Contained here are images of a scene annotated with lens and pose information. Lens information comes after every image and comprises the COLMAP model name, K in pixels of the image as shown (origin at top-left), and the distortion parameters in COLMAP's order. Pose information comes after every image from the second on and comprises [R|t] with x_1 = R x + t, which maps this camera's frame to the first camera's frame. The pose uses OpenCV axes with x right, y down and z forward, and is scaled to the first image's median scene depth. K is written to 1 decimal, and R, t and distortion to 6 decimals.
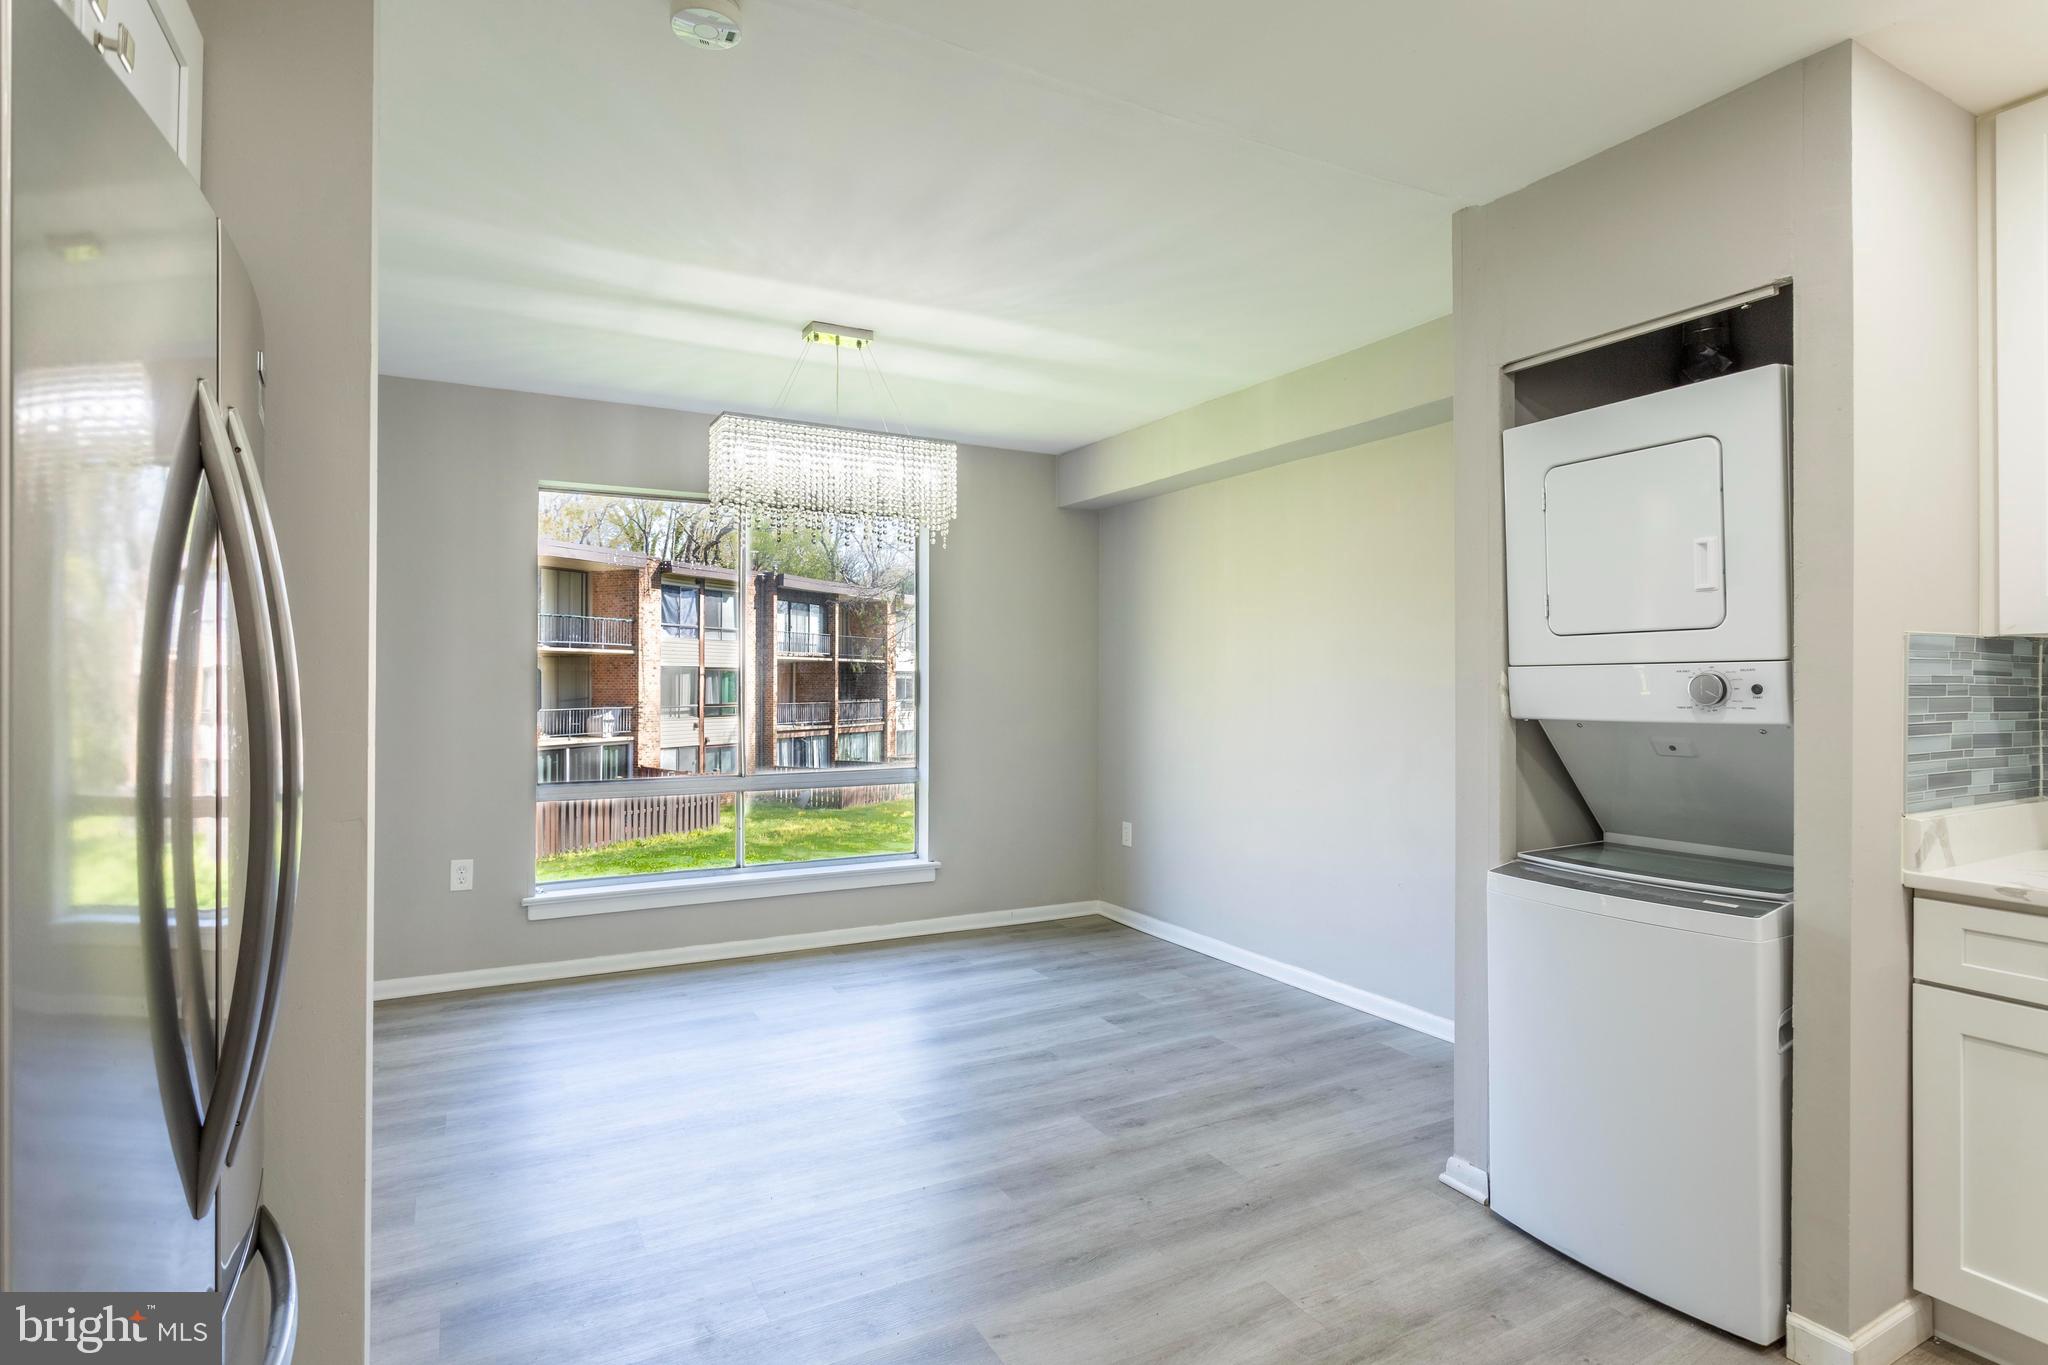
lens RADIAL K [[1045.9, 0, 1033.2], [0, 1045.9, 677.9], [0, 0, 1]] dist [-0.008140, 0.001590]
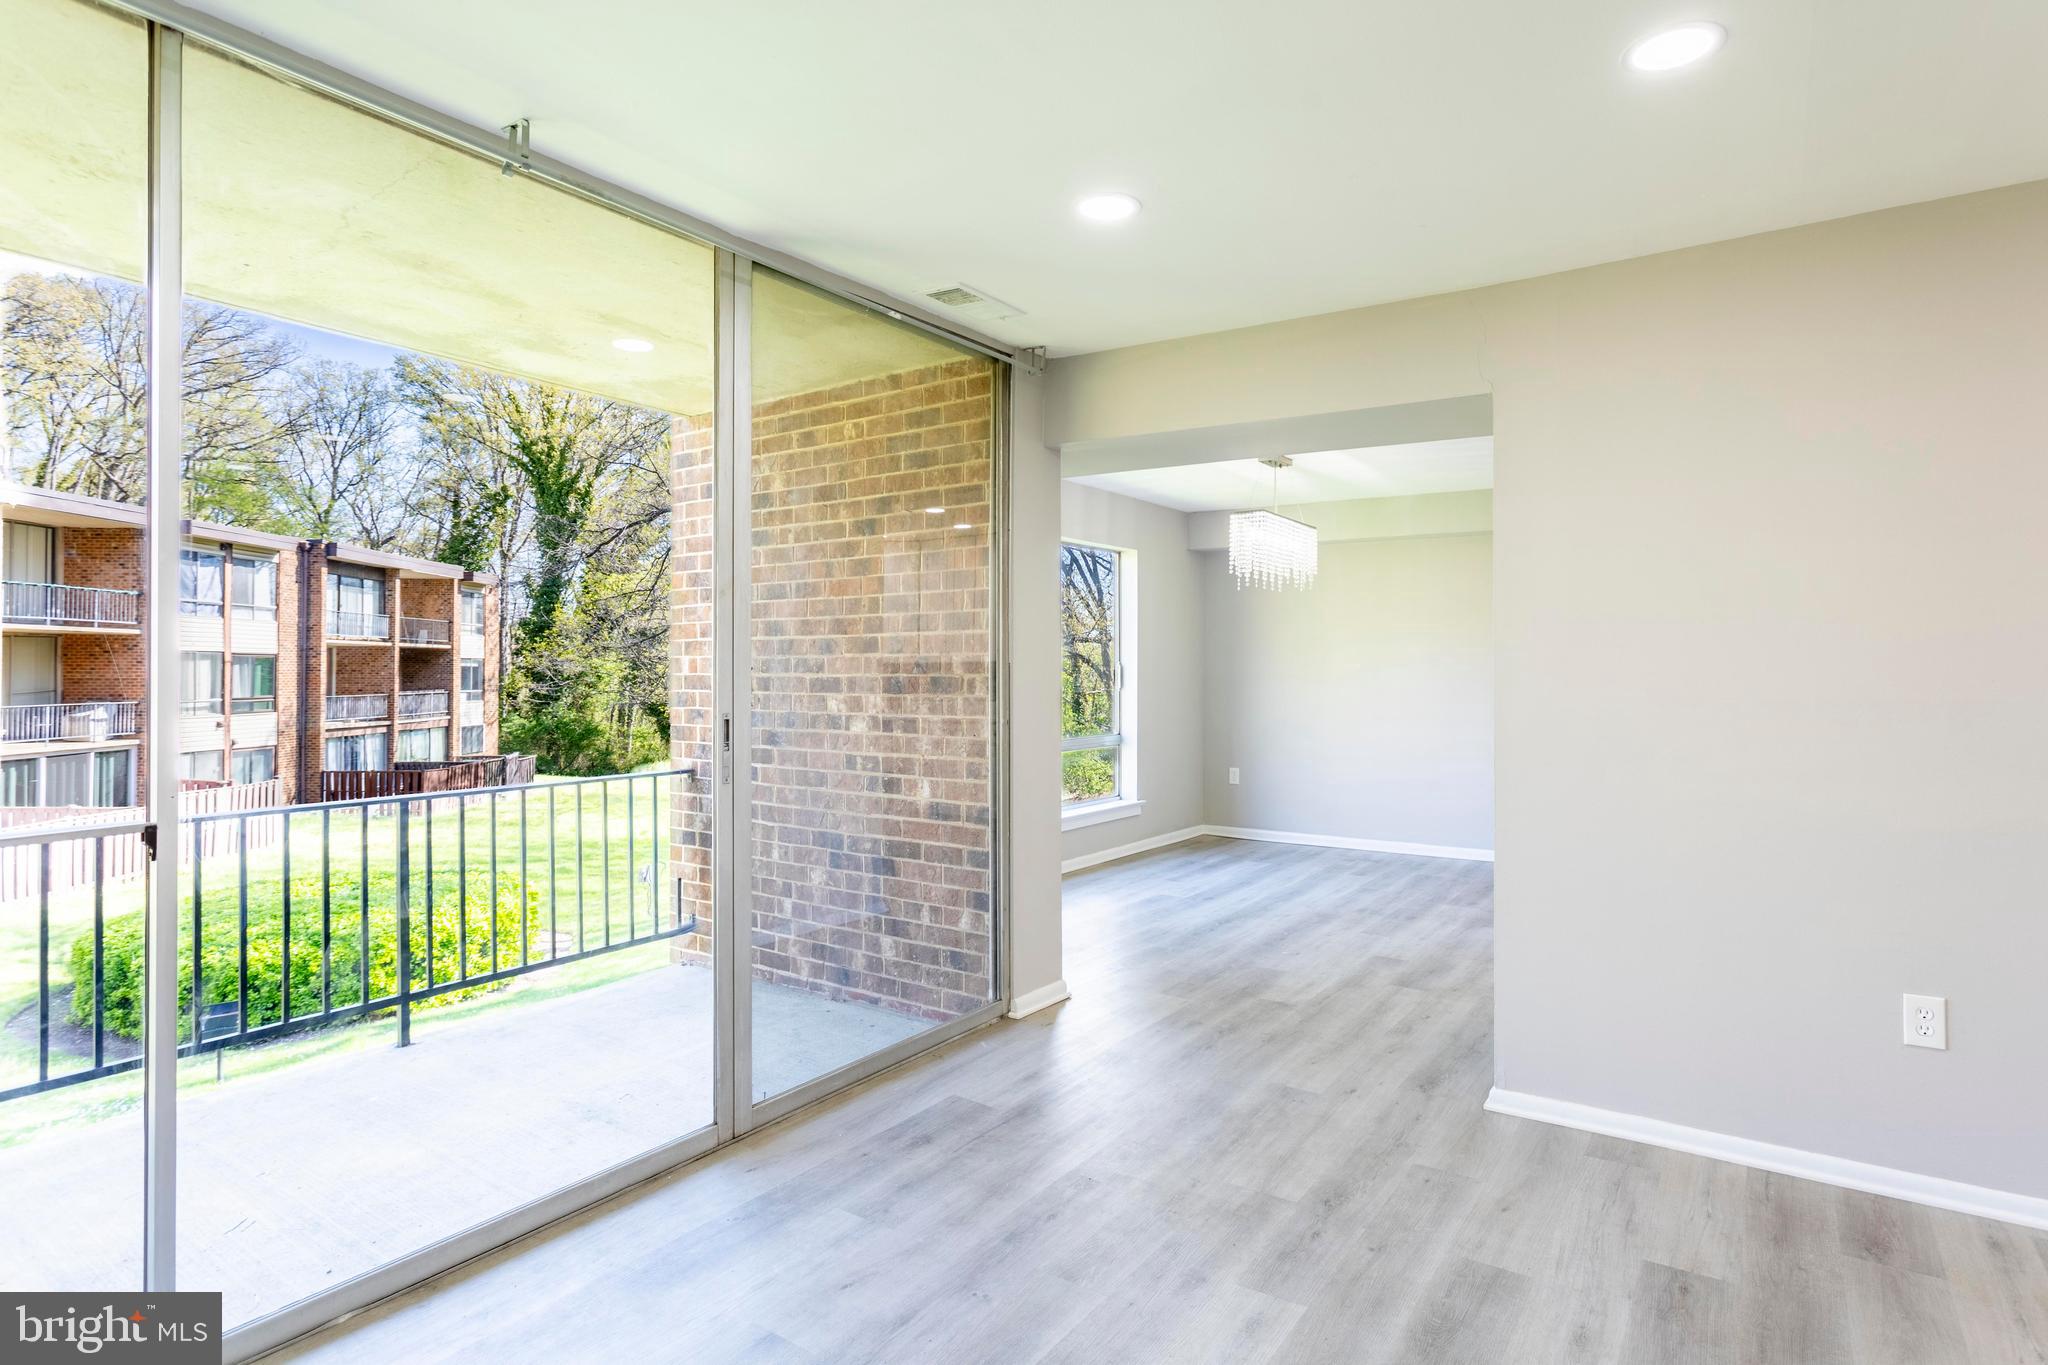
lens RADIAL K [[1058.9, 0, 1068.2], [0, 1058.9, 672.8], [0, 0, 1]] dist [-0.002138, 0.001347]
pose [[0.886528, -0.001163, 0.462673, -0.251342], [-0.001823, 0.999980, 0.006007, -0.001182], [-0.462671, -0.006169, 0.886508, -0.064555]]
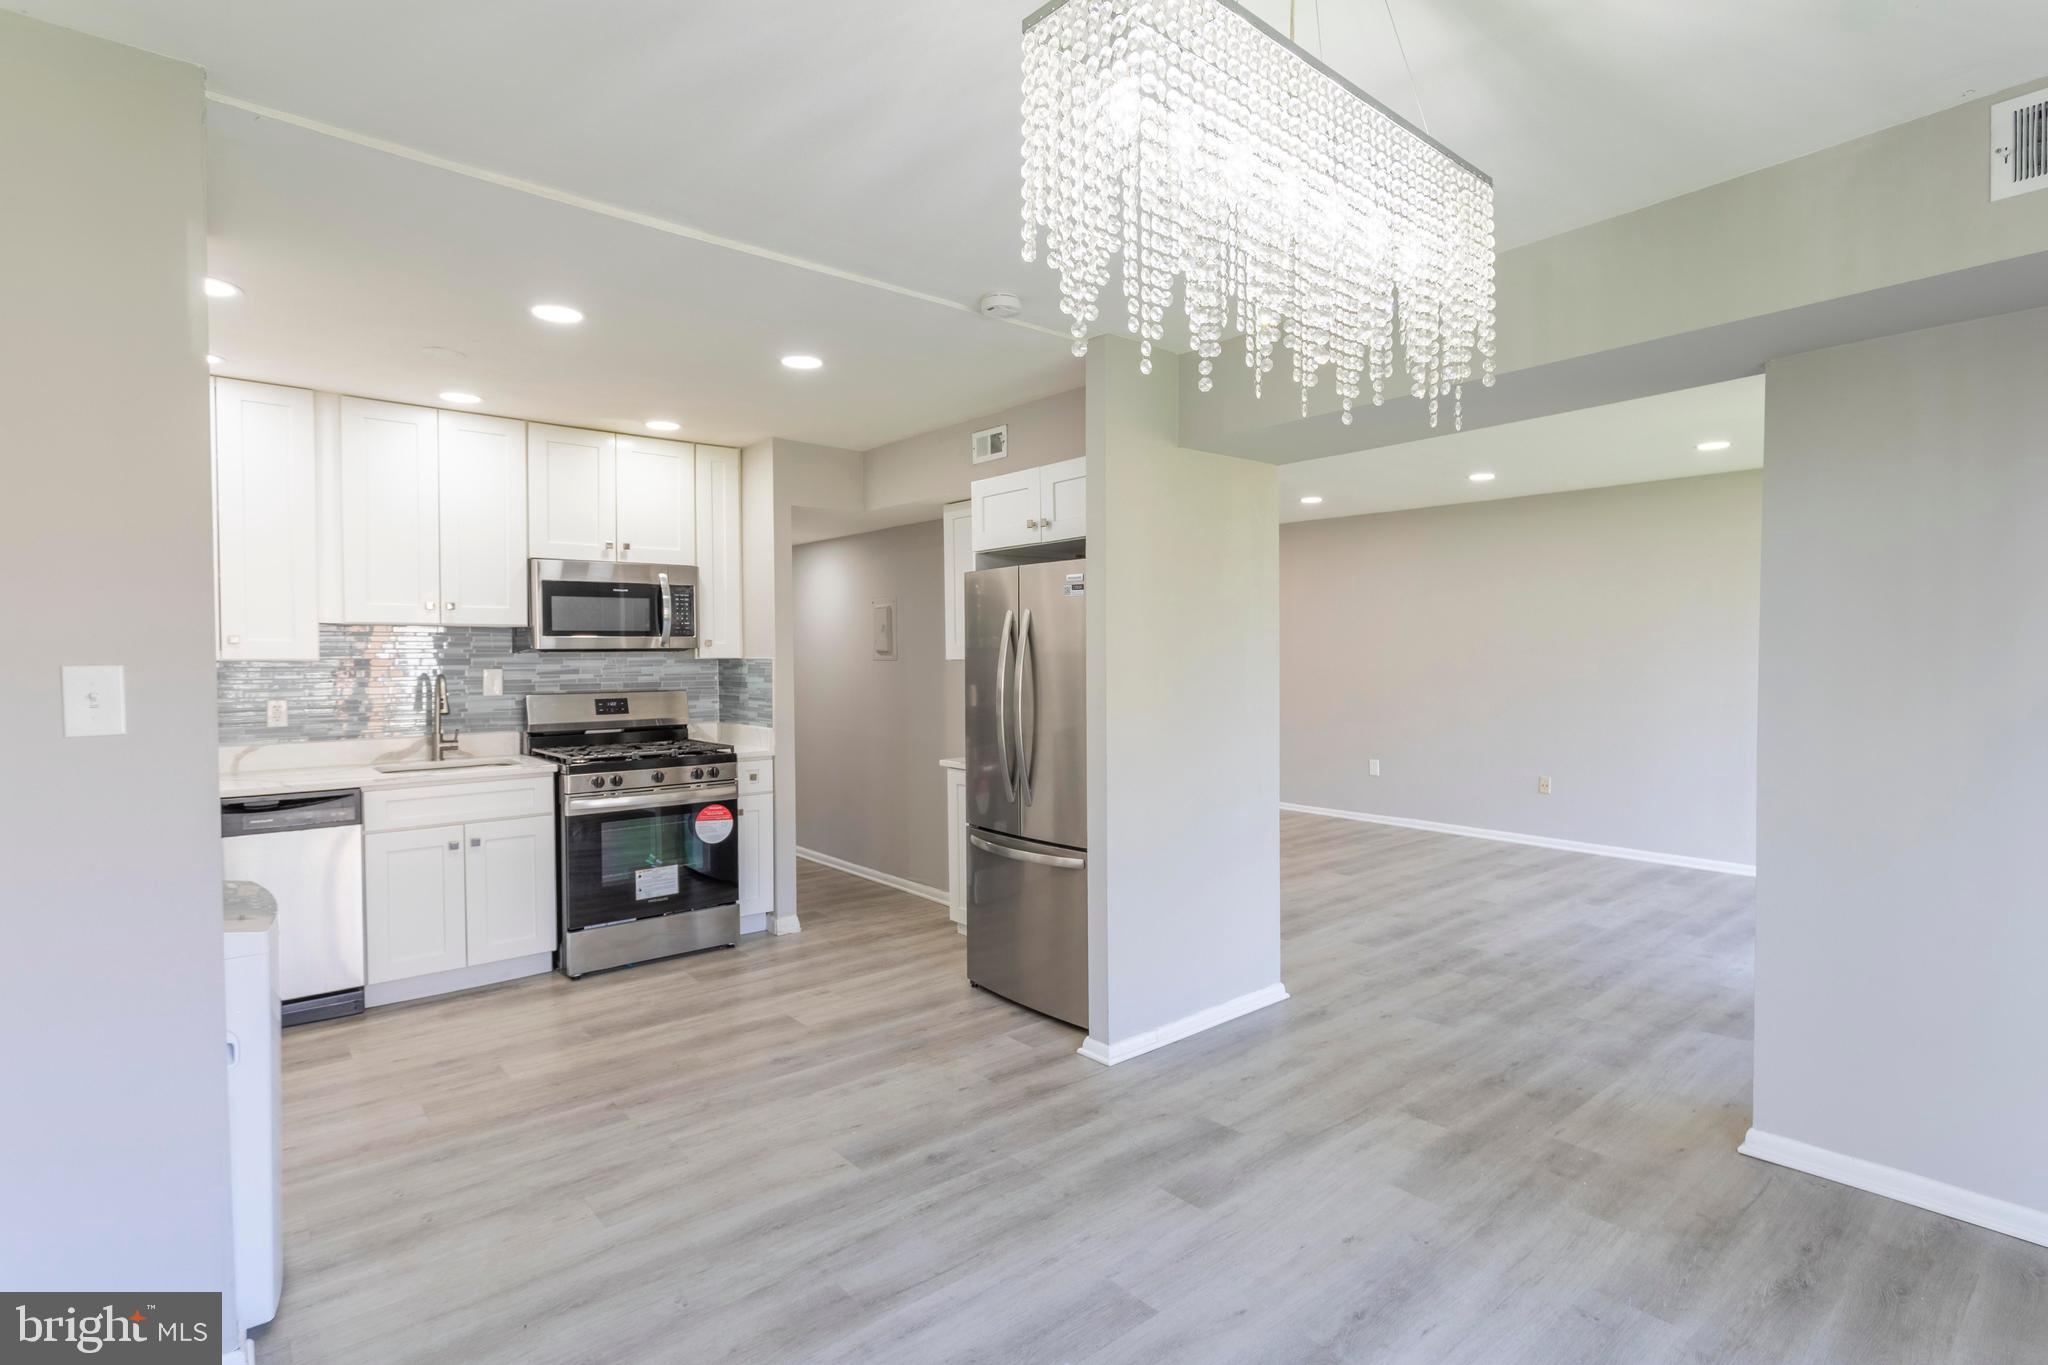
lens RADIAL K [[999.4, 0, 1032.9], [0, 999.4, 675.2], [0, 0, 1]] dist [0.005891, 0.001609]
pose [[-0.979798, 0.008289, -0.199818, -0.002441], [0.004804, 0.999828, 0.017919, -0.005100], [0.199932, 0.016597, -0.979669, 0.274773]]
